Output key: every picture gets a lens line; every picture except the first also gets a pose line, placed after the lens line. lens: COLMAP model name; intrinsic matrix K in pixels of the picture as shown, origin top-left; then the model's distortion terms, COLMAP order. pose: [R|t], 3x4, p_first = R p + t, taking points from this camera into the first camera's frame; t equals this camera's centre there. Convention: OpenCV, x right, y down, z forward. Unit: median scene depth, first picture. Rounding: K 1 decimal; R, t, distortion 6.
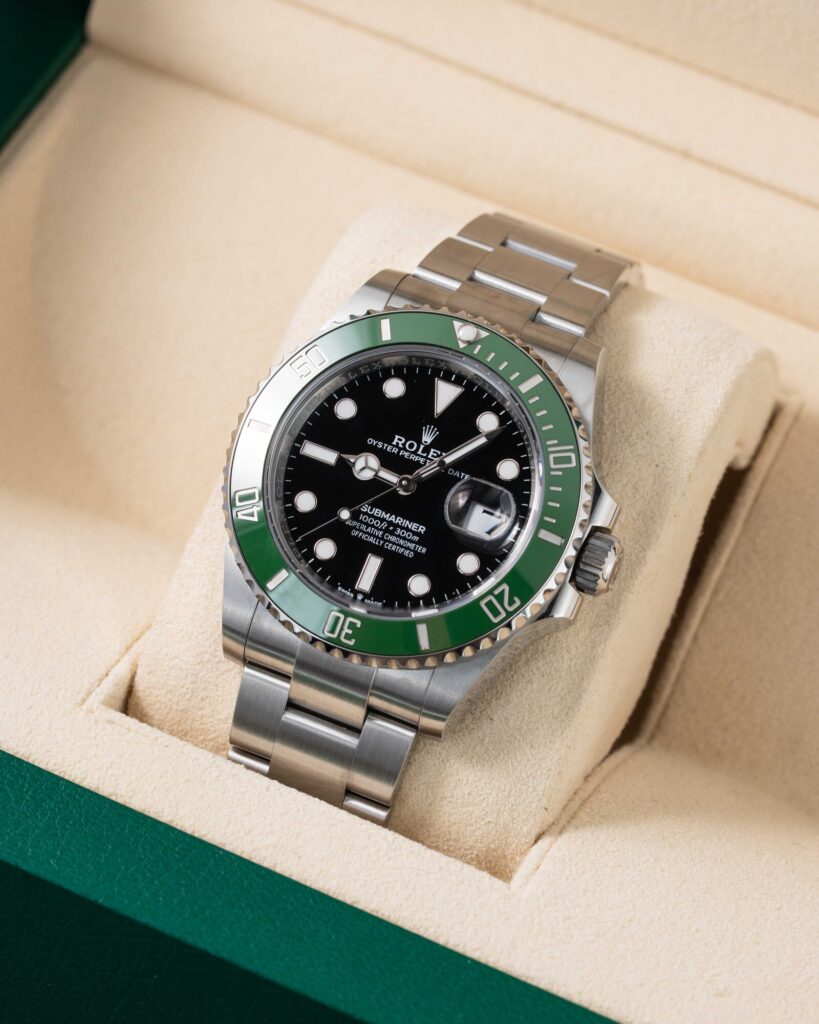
lens RADIAL K [[4156.4, 0, 409.5], [0, 4156.4, 512.0], [0, 0, 1]] dist [-0.115210, -0.812305]
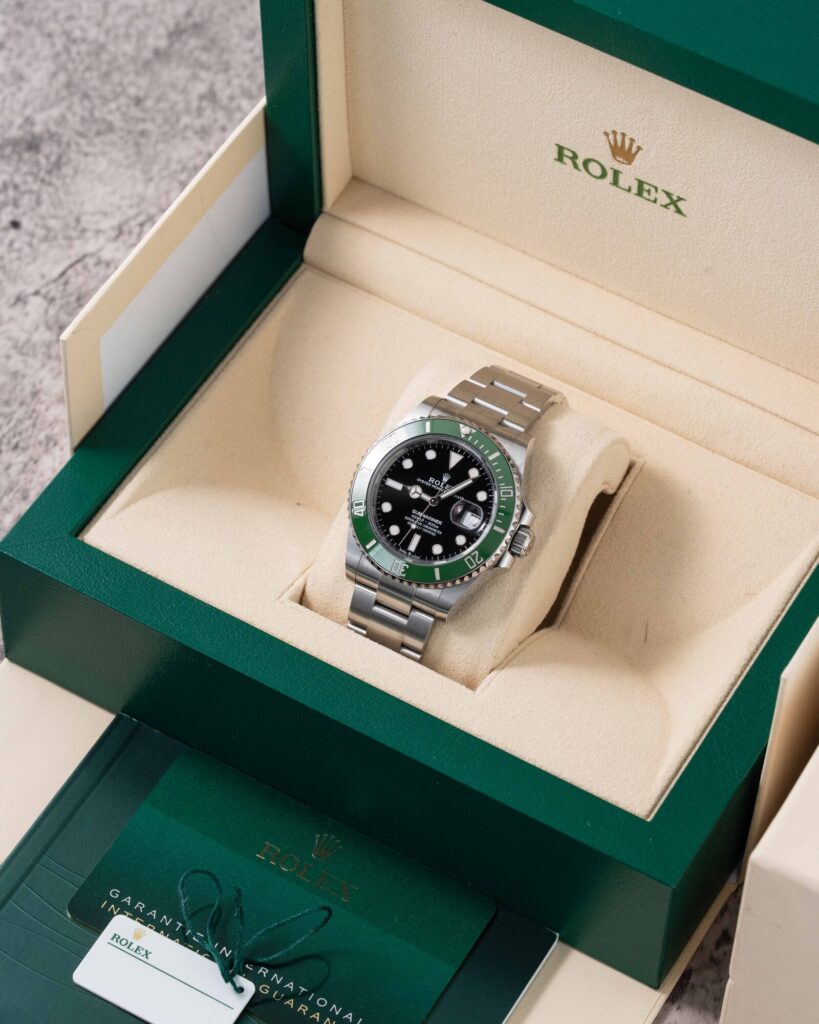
lens RADIAL K [[4156.4, 0, 409.5], [0, 4156.4, 512.0], [0, 0, 1]] dist [-0.115210, -0.812305]
pose [[0.994818, 0.038589, -0.094060, 0.185004], [-0.034935, 0.998581, 0.040190, -0.085246], [0.095478, -0.036696, 0.994755, -1.097931]]
